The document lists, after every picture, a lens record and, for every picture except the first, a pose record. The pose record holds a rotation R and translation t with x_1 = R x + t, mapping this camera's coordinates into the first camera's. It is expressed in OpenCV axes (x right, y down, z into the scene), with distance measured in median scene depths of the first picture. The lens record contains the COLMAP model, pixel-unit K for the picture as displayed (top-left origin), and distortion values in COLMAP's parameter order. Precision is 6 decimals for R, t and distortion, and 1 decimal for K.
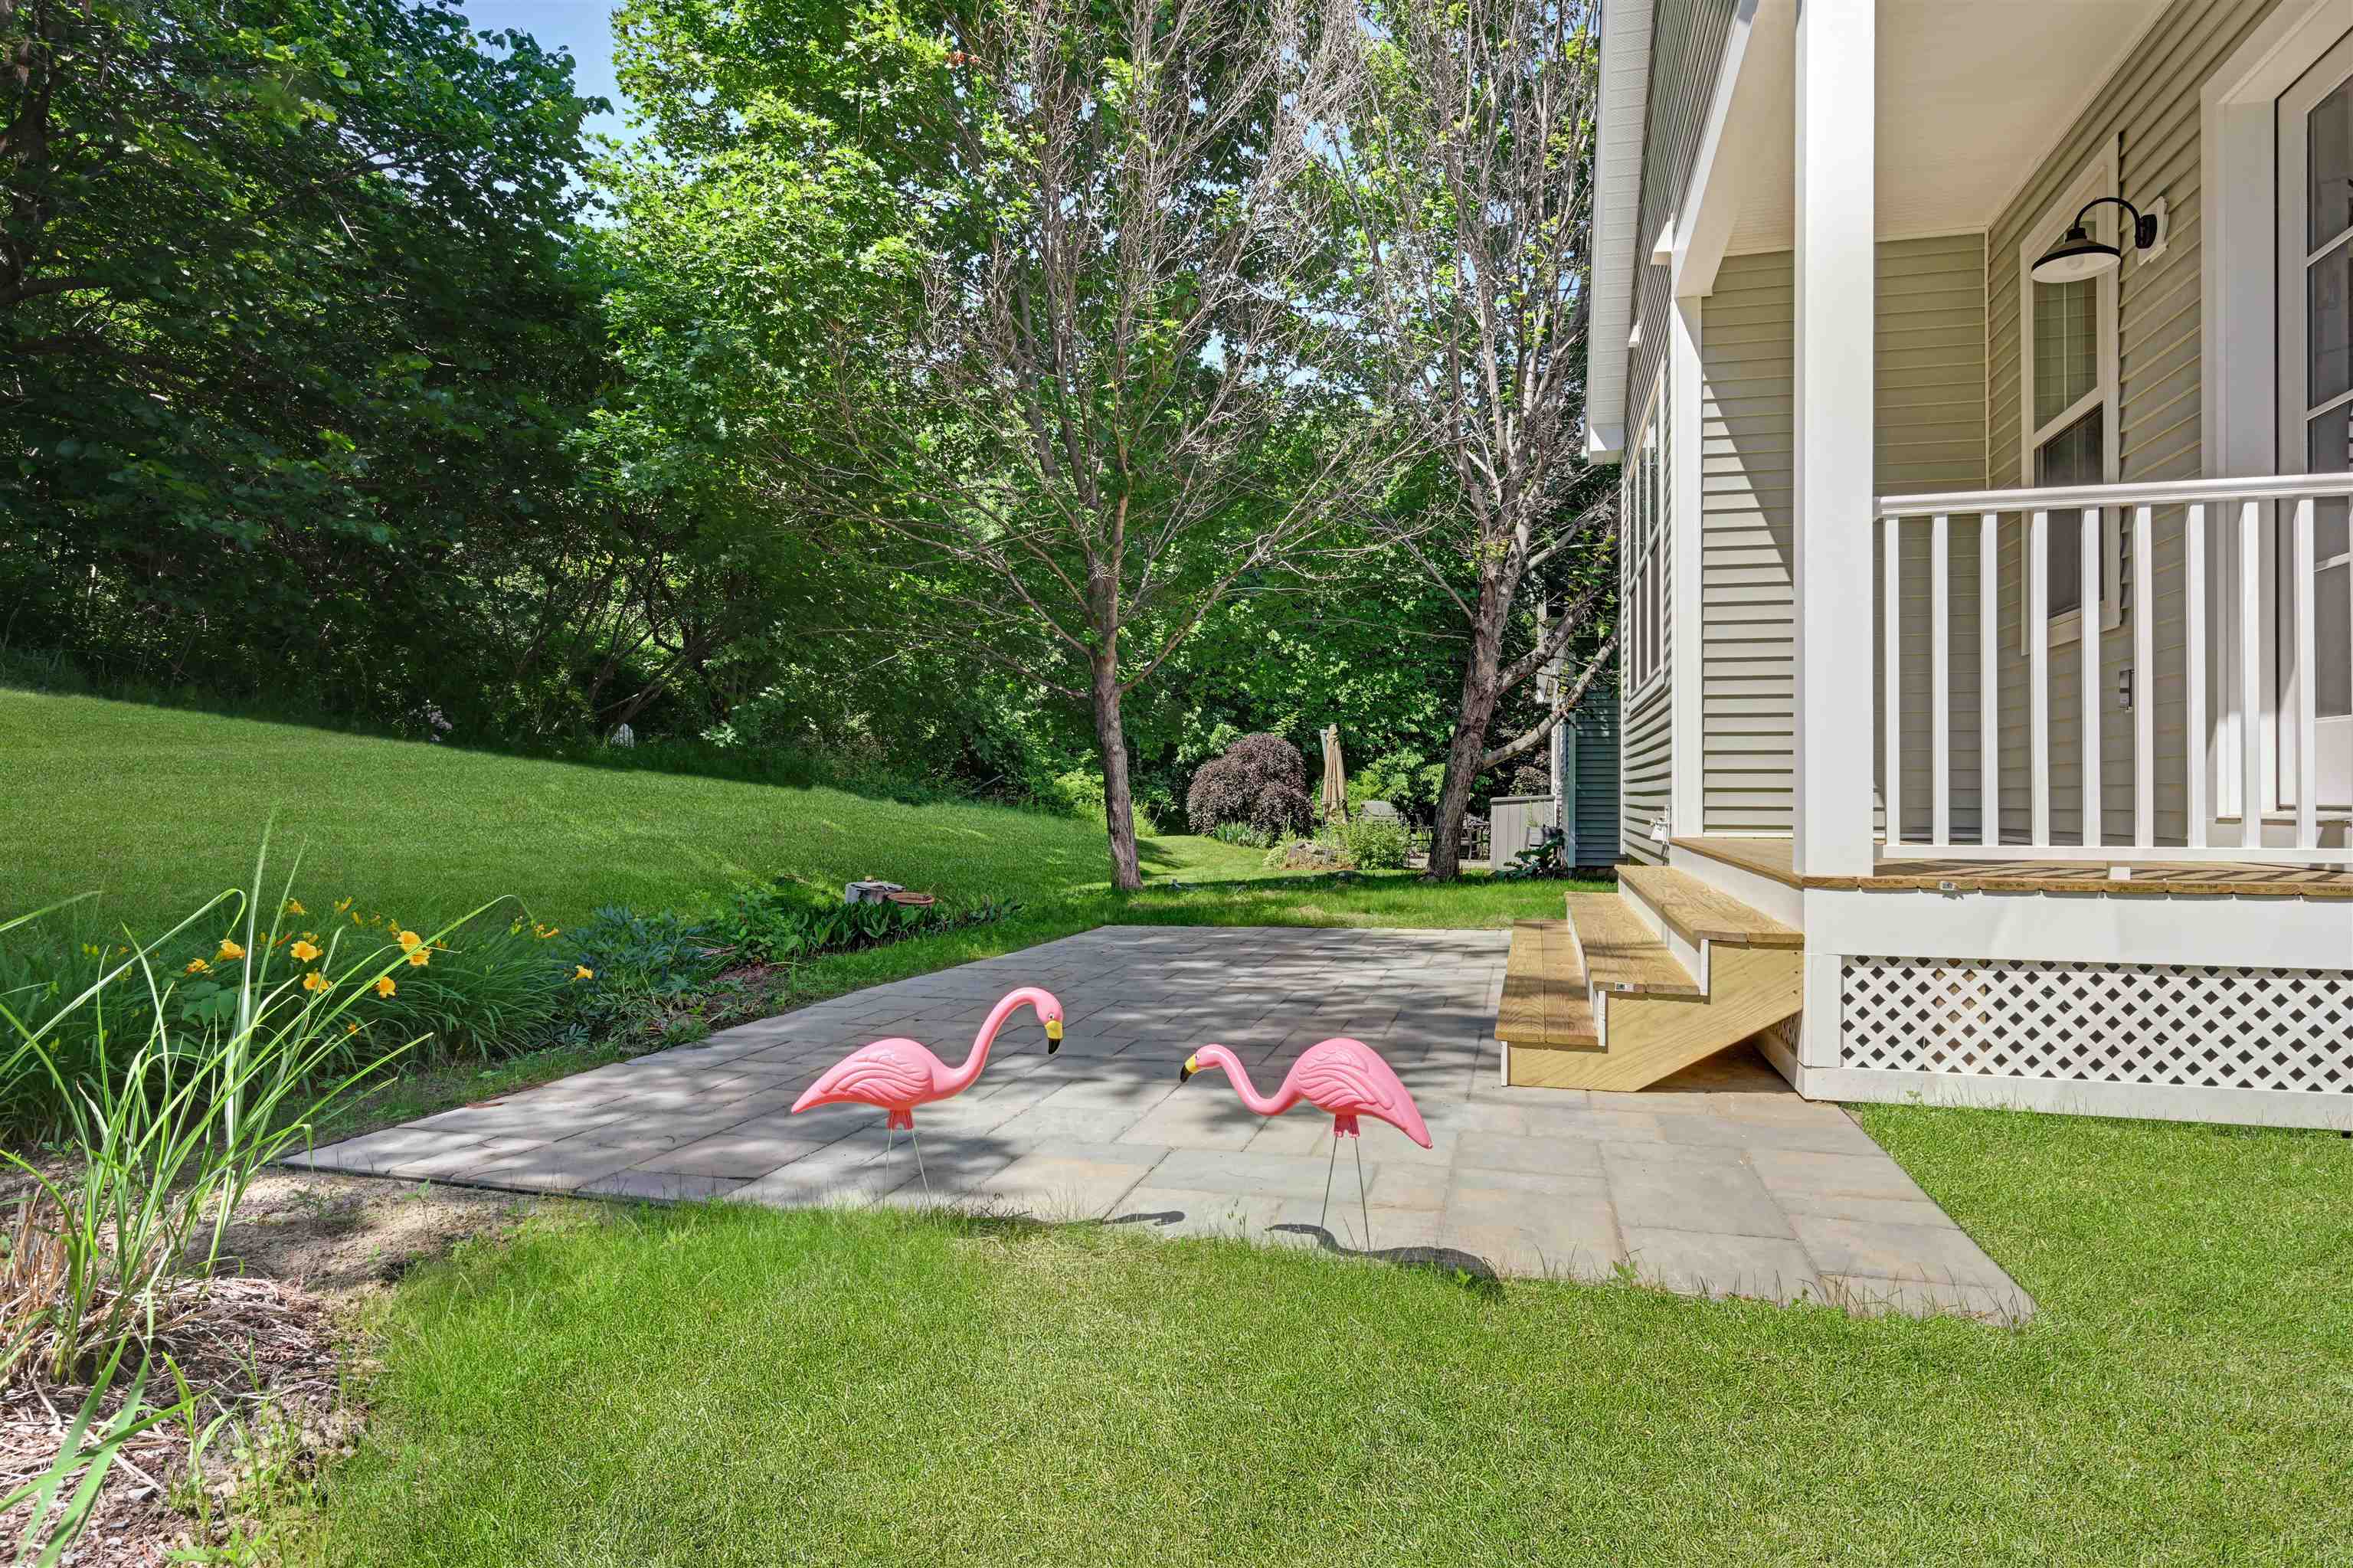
lens RADIAL K [[1293.3, 0, 1176.5], [0, 1293.3, 784.0], [0, 0, 1]] dist [-0.002224, -0.000310]
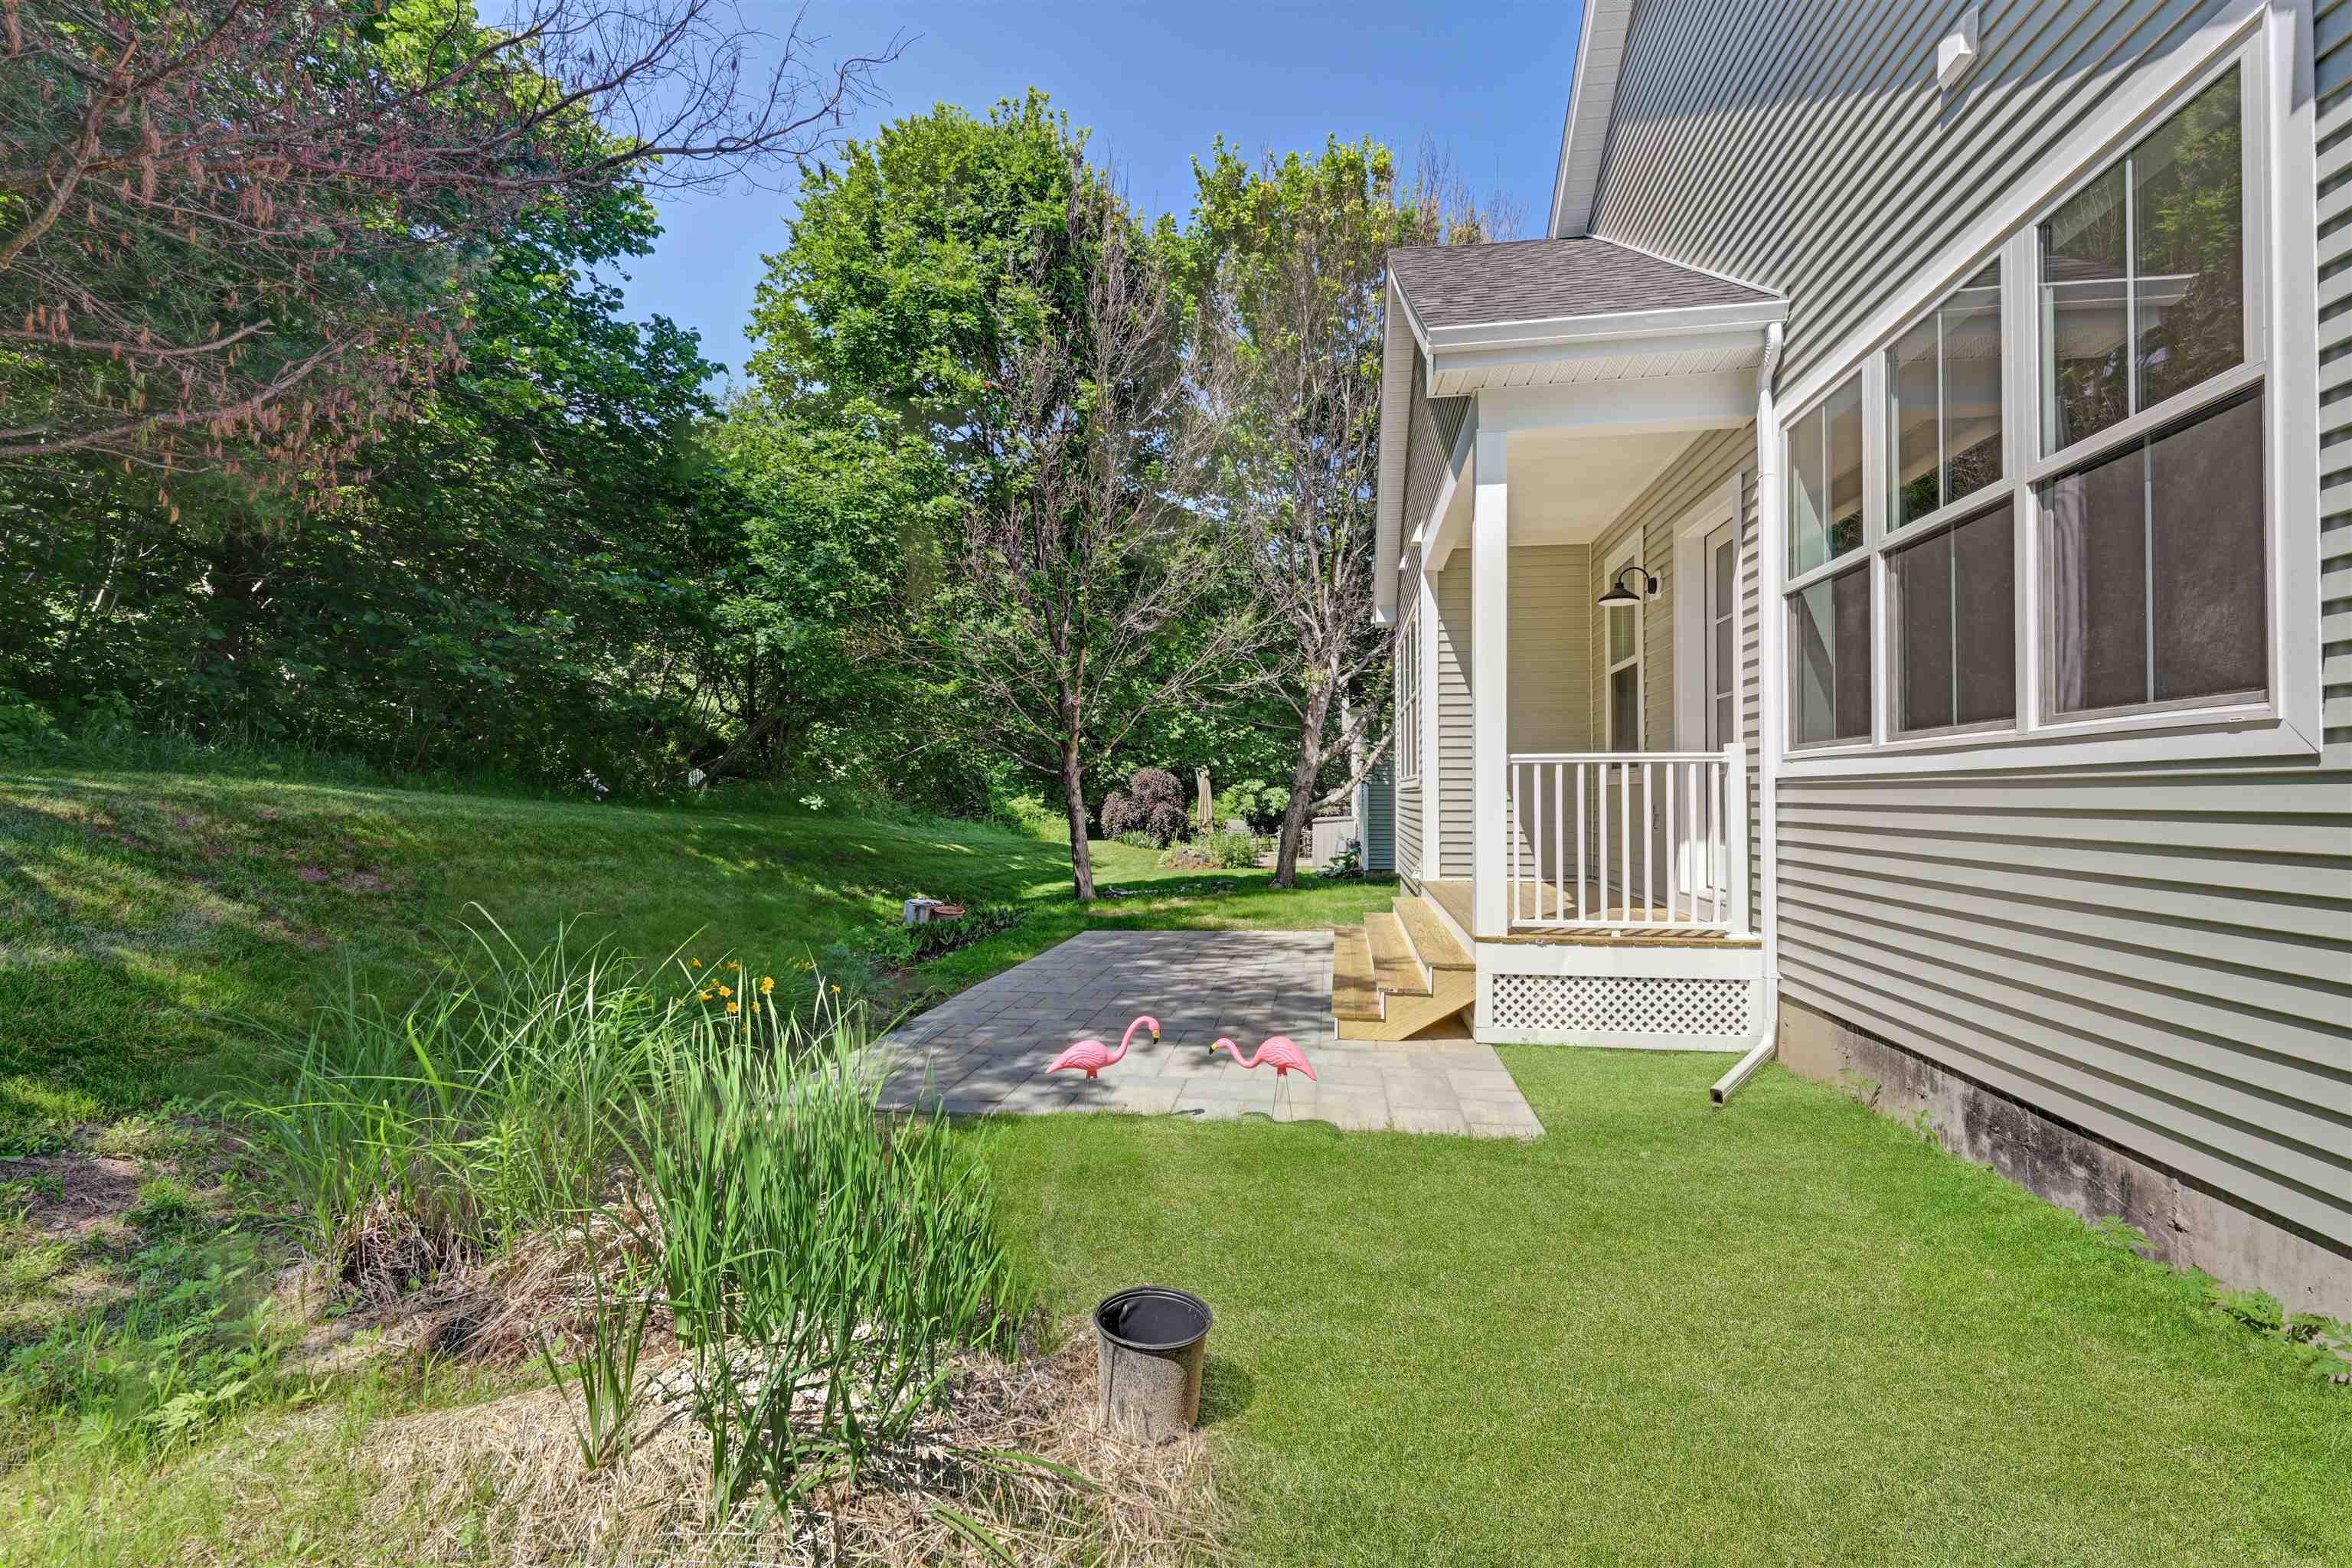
lens RADIAL K [[948.9, 0, 1185.5], [0, 948.9, 788.0], [0, 0, 1]] dist [0.000913, 0.000062]
pose [[0.993958, -0.003802, 0.109698, -0.056011], [0.003970, 0.999991, -0.001312, -0.062860], [-0.109692, 0.001739, 0.993964, -0.178212]]
